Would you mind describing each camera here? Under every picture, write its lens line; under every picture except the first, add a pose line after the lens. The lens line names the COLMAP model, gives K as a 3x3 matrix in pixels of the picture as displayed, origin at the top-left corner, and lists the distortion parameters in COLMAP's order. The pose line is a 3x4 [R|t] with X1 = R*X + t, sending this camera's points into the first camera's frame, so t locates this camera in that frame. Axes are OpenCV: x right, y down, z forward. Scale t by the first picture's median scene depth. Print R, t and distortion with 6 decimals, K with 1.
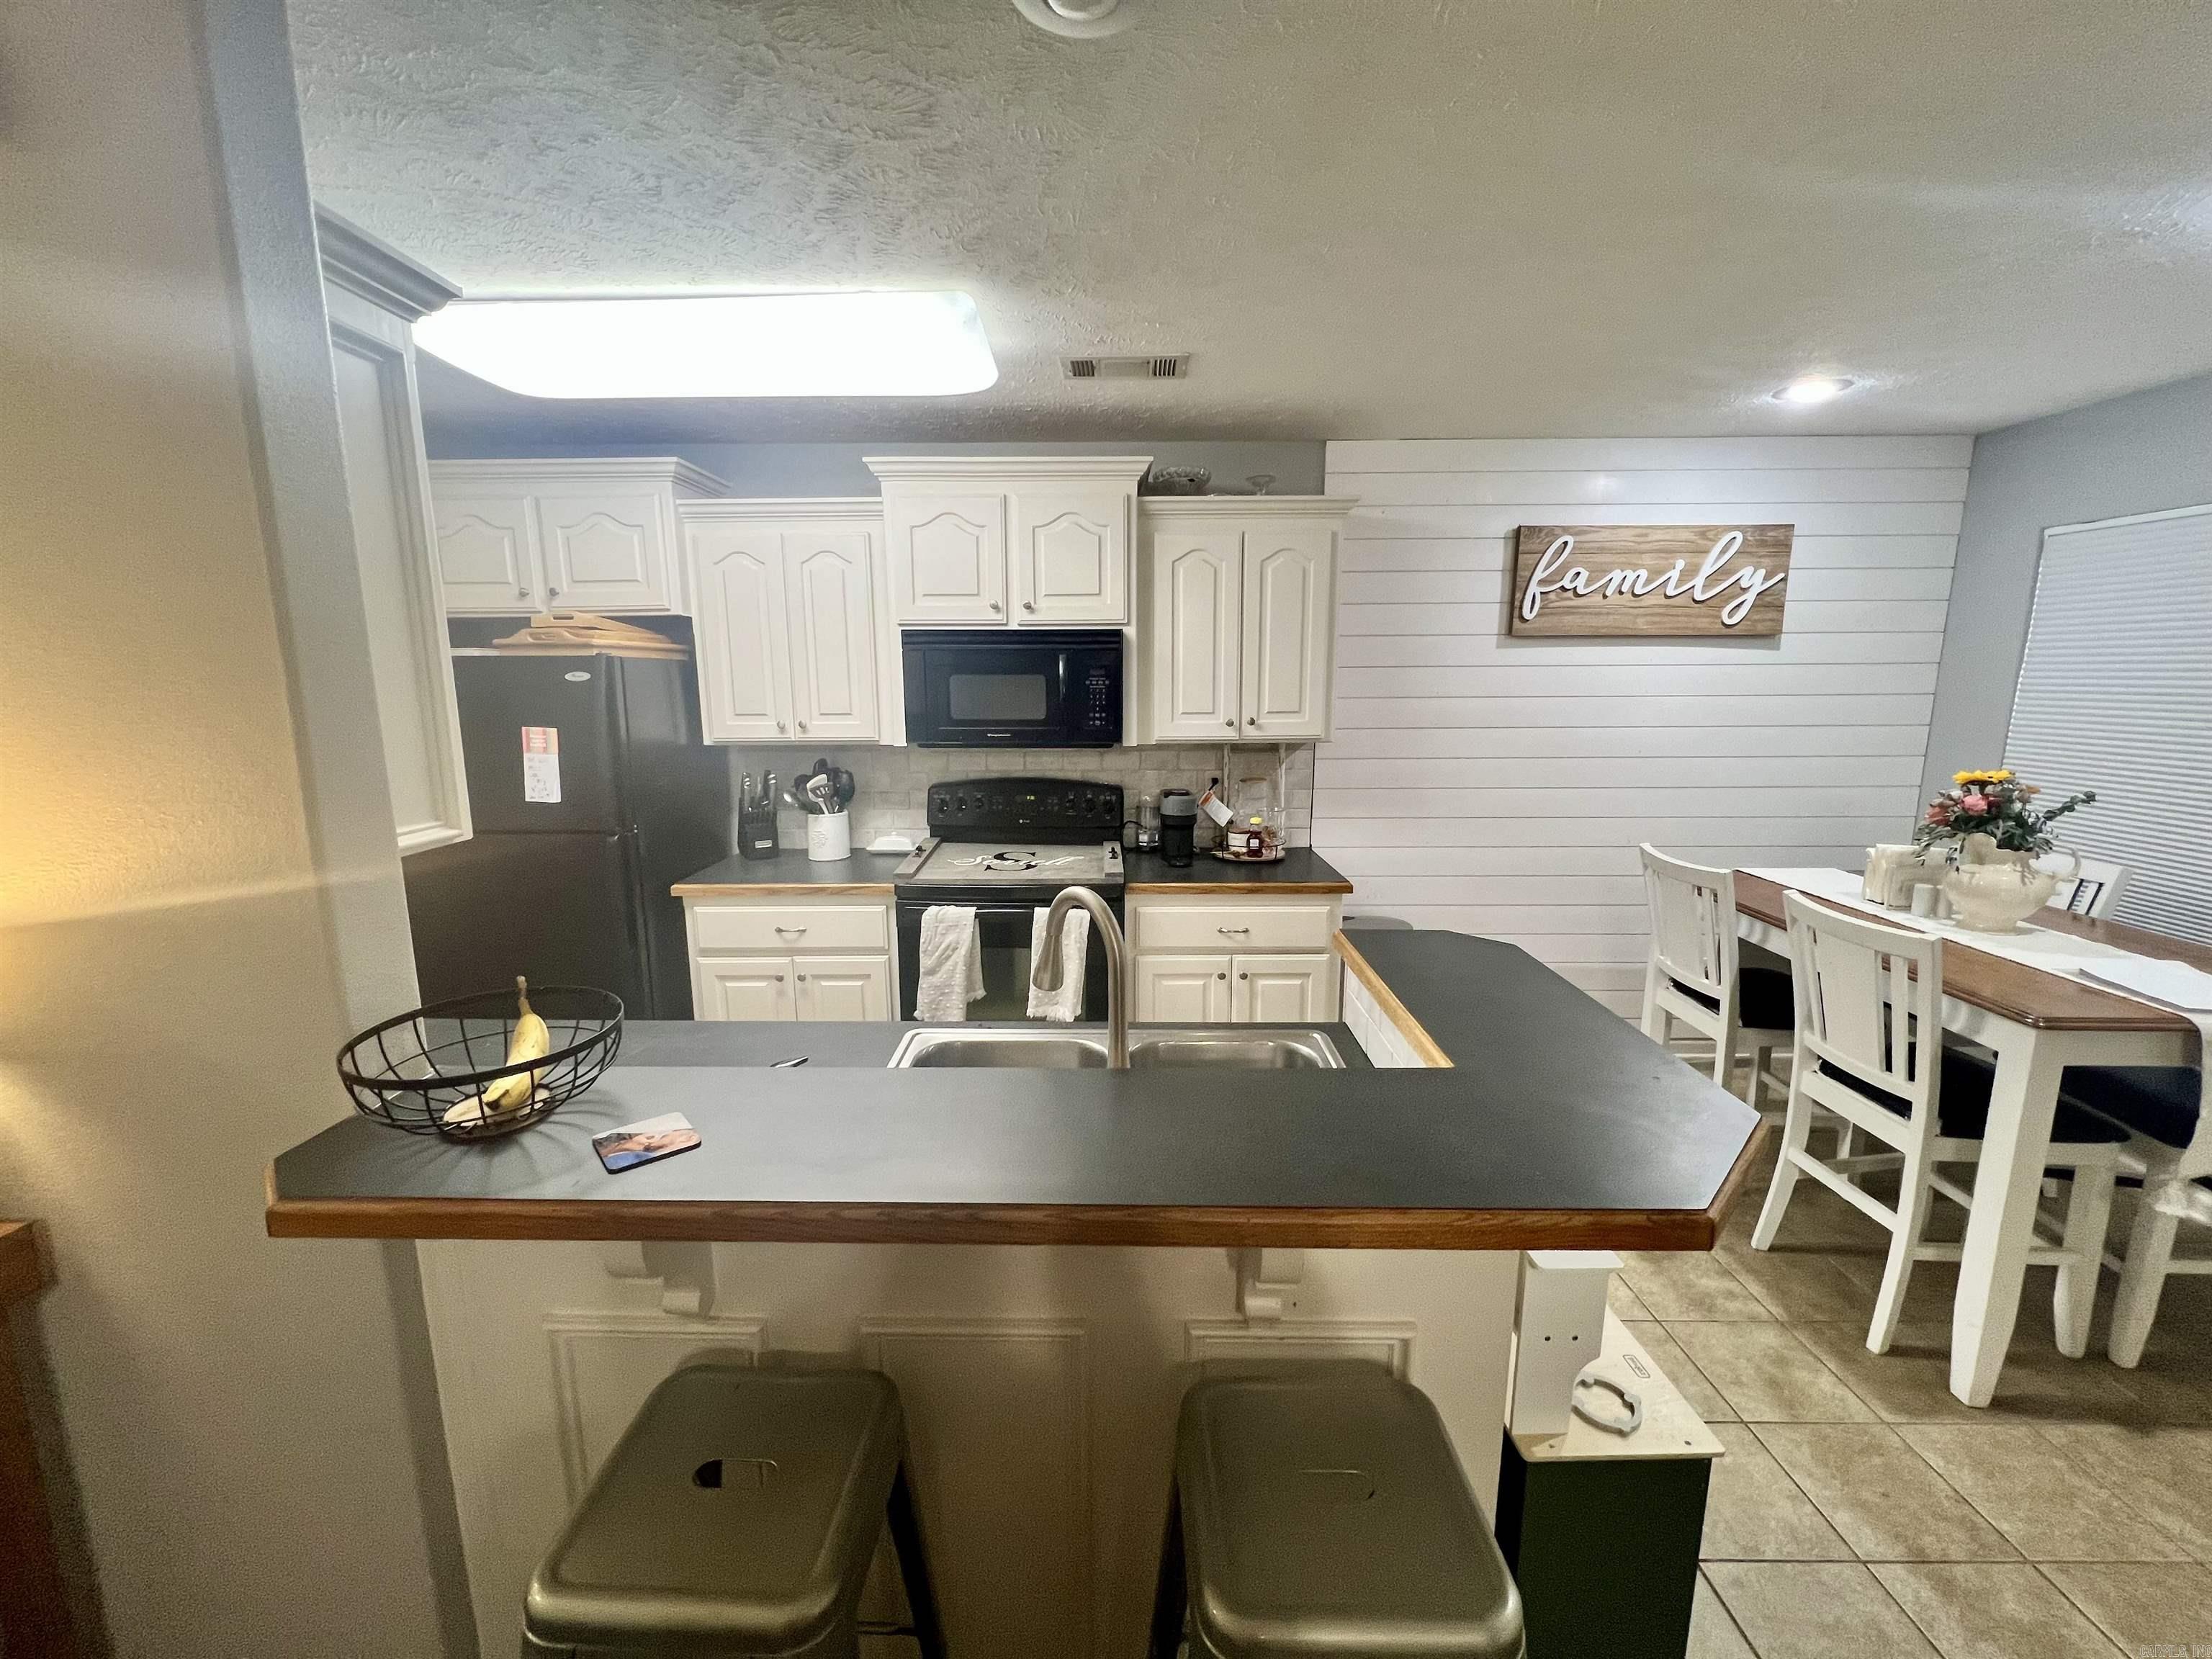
lens RADIAL K [[885.1, 0, 1097.3], [0, 885.1, 824.1], [0, 0, 1]] dist [-0.001461, 0.000312]
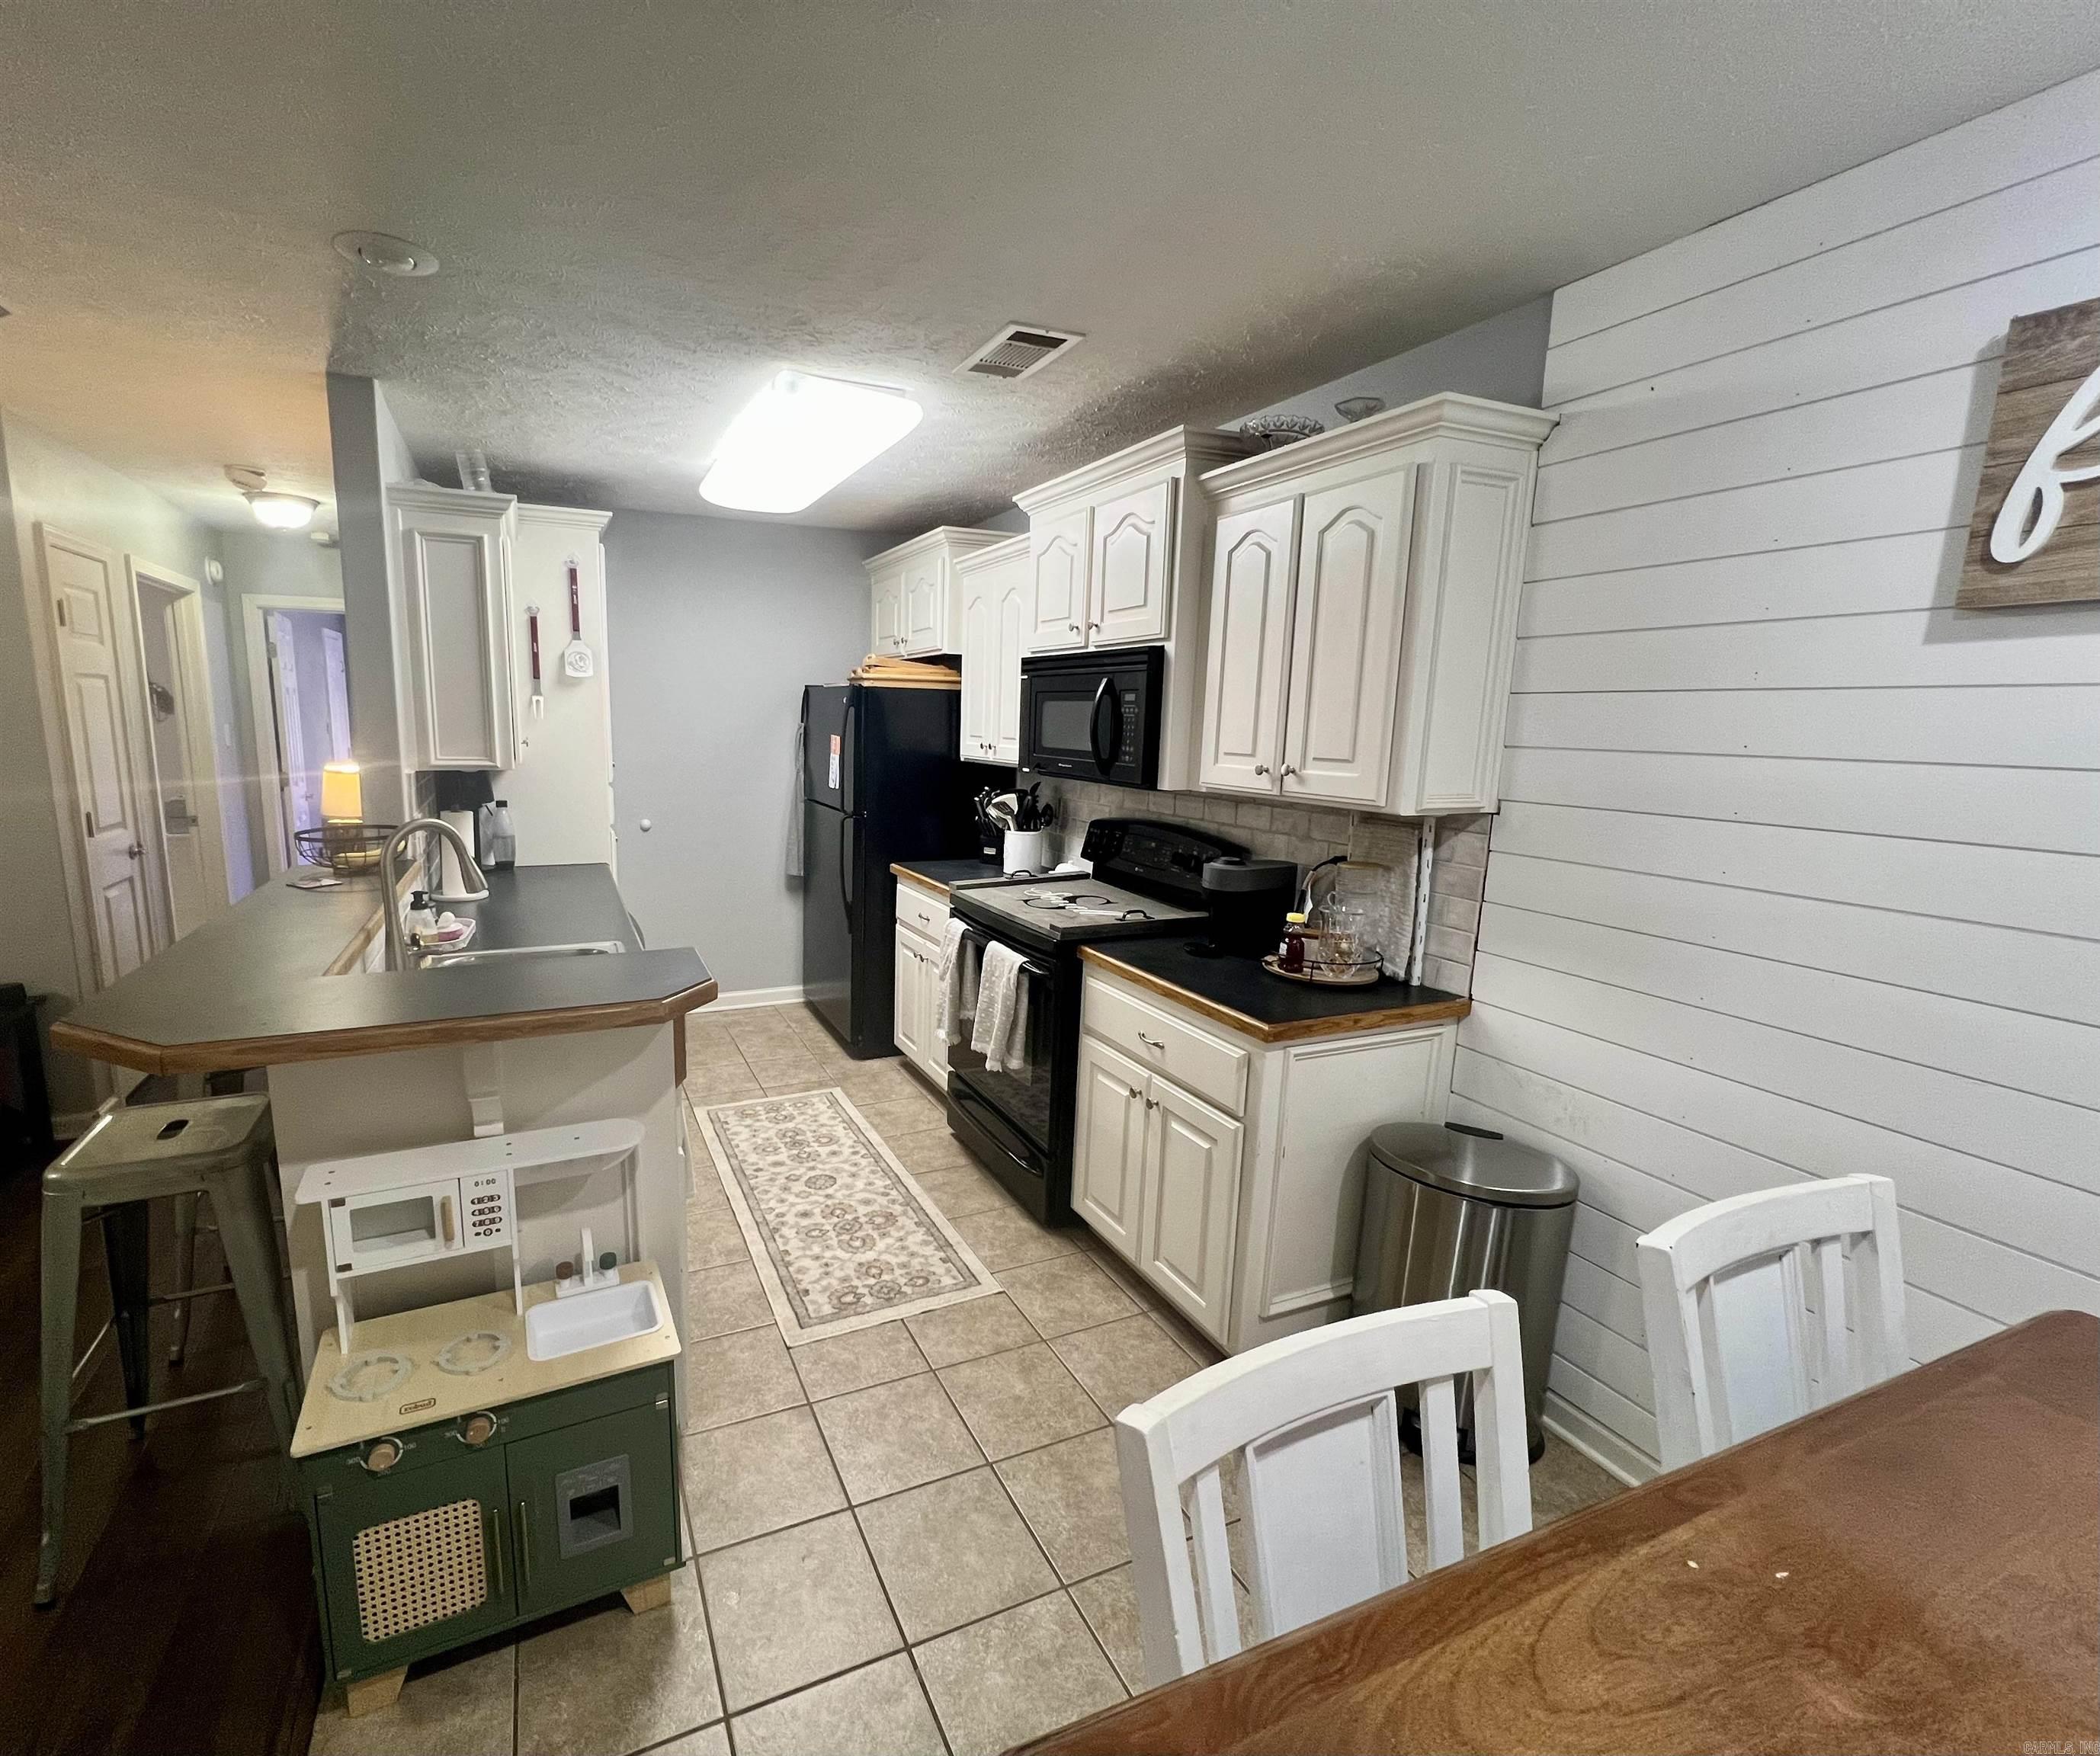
lens RADIAL K [[935.1, 0, 924.1], [0, 935.1, 876.2], [0, 0, 1]] dist [0.000597, -0.000491]
pose [[0.391214, 0.169370, -0.904580, 0.771500], [-0.178617, 0.978202, 0.105906, -0.065389], [0.902800, 0.120142, 0.412938, 0.478452]]
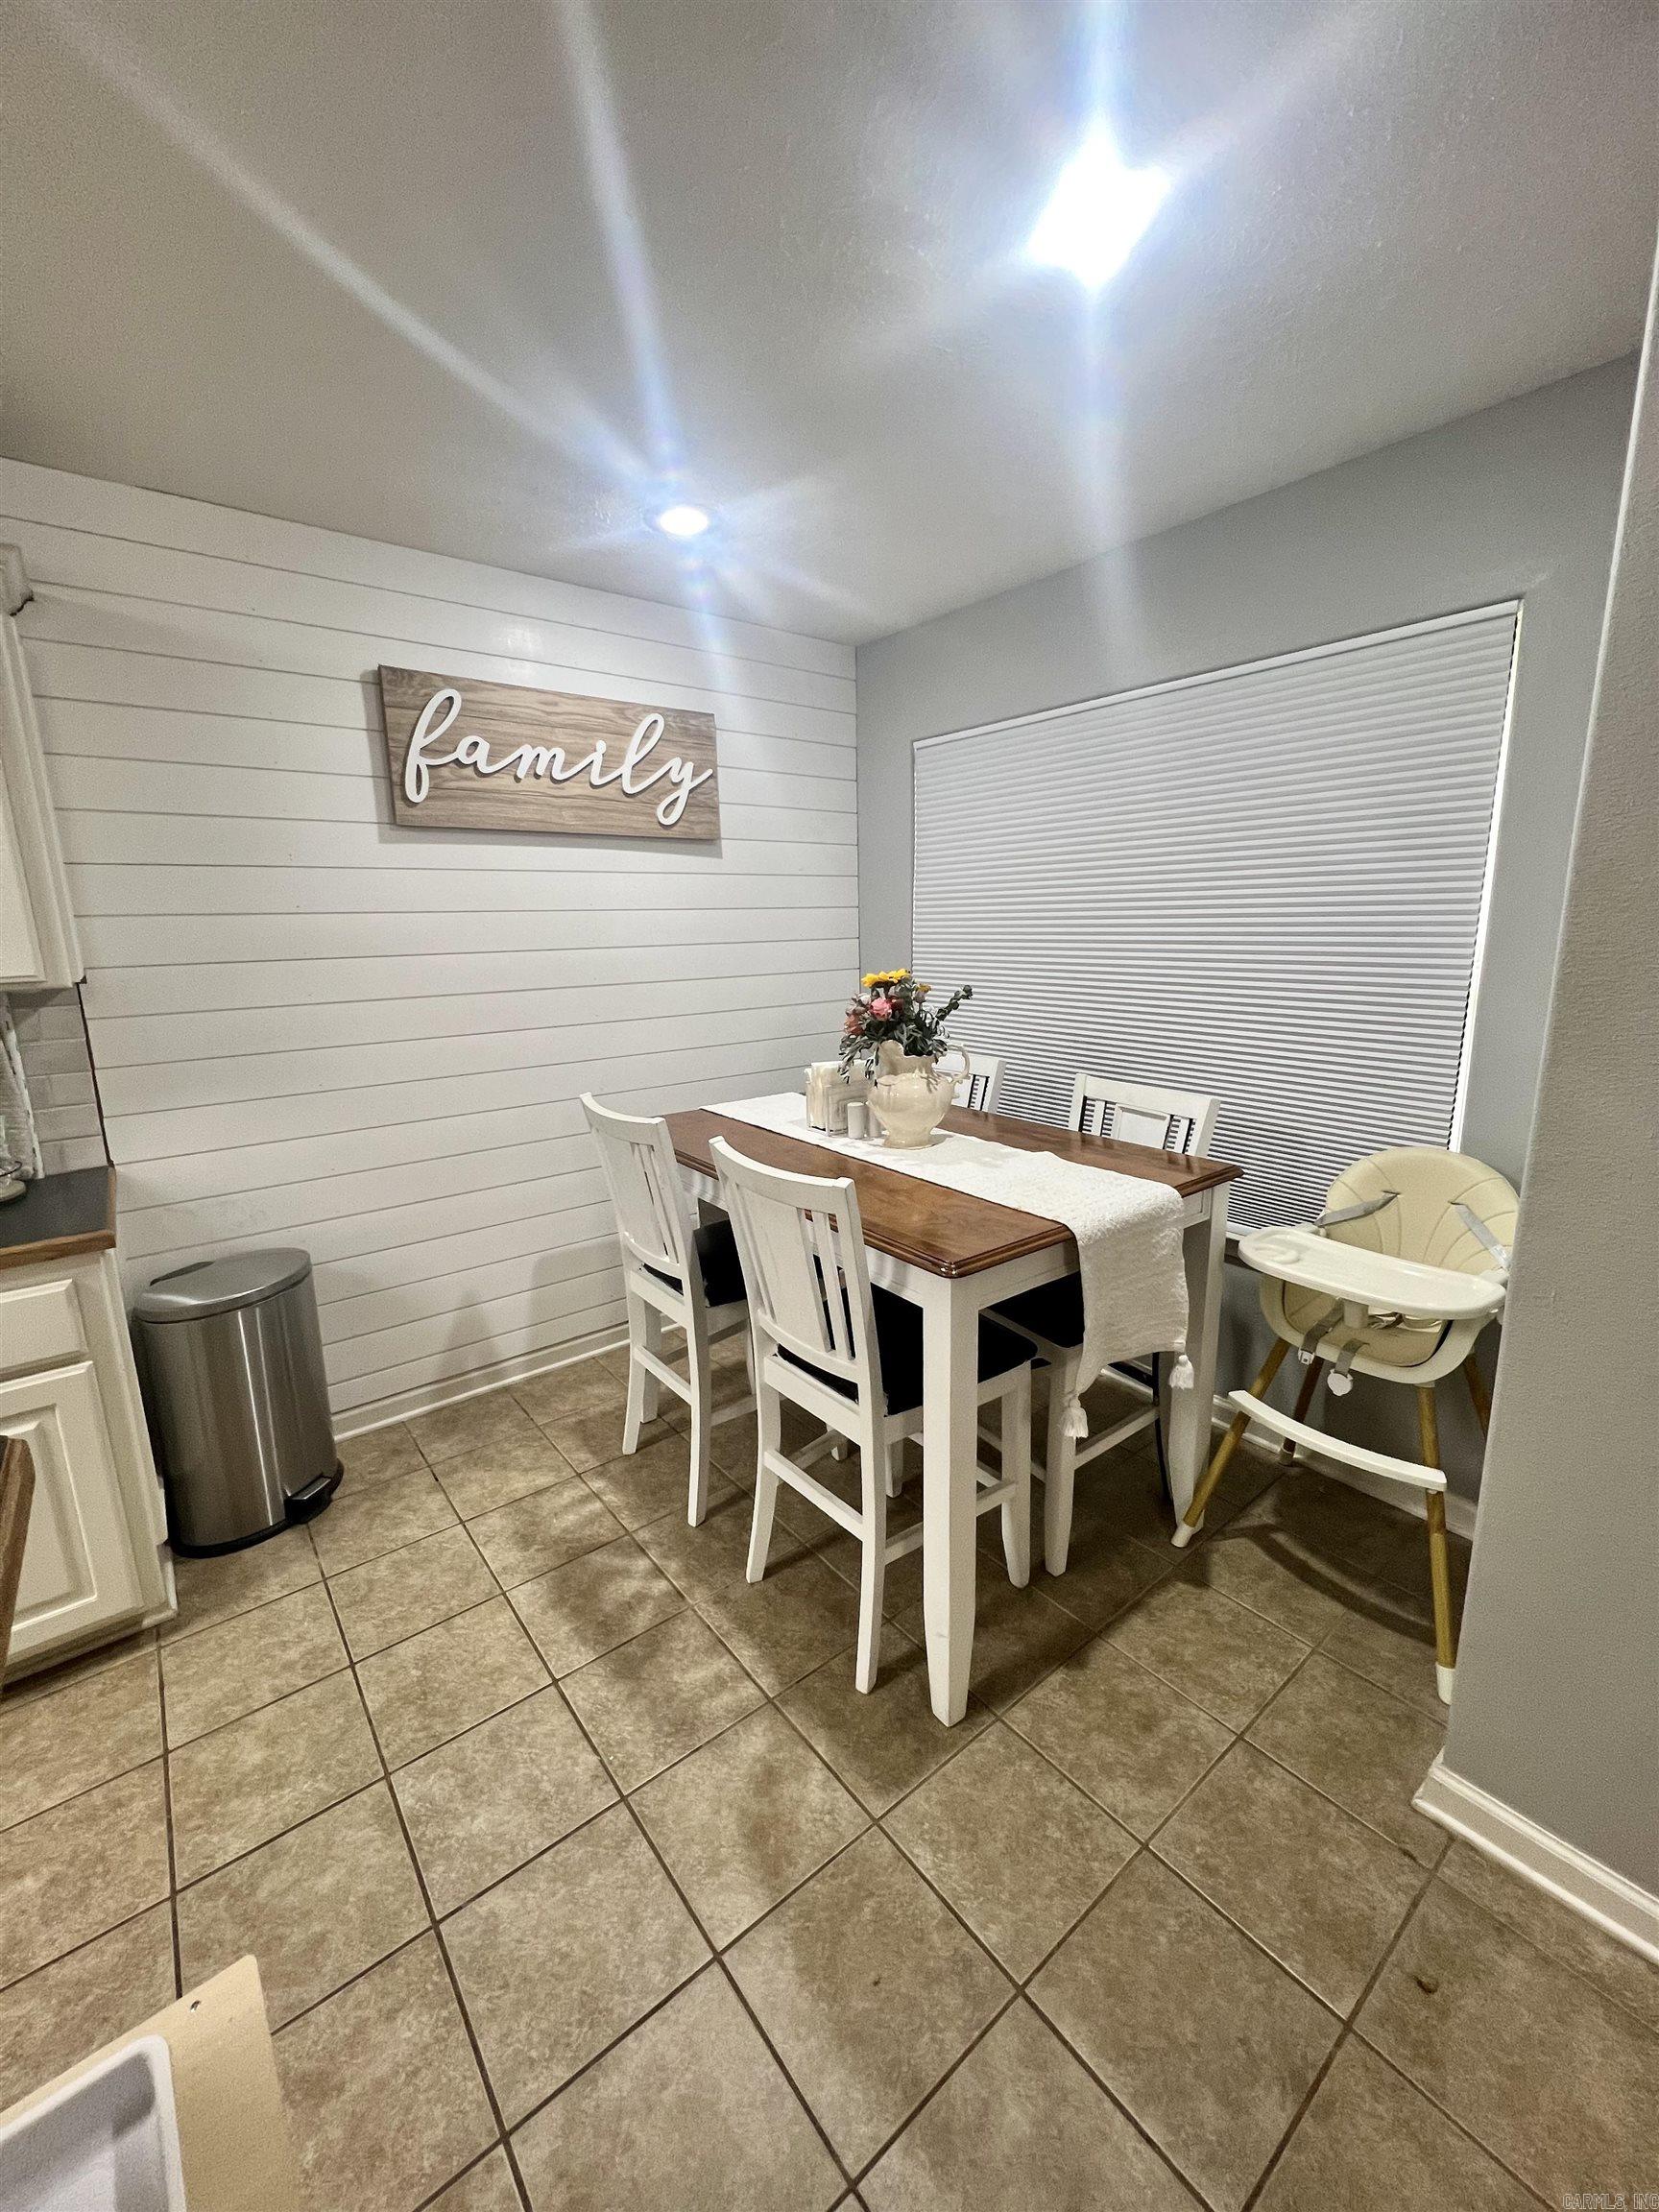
lens RADIAL K [[885.1, 0, 831.5], [0, 885.1, 1098.3], [0, 0, 1]] dist [-0.001461, 0.000312]
pose [[0.775283, -0.135467, 0.616916, 0.304058], [0.123040, 0.990409, 0.062855, 0.003836], [-0.619514, 0.027175, 0.784515, 0.259683]]
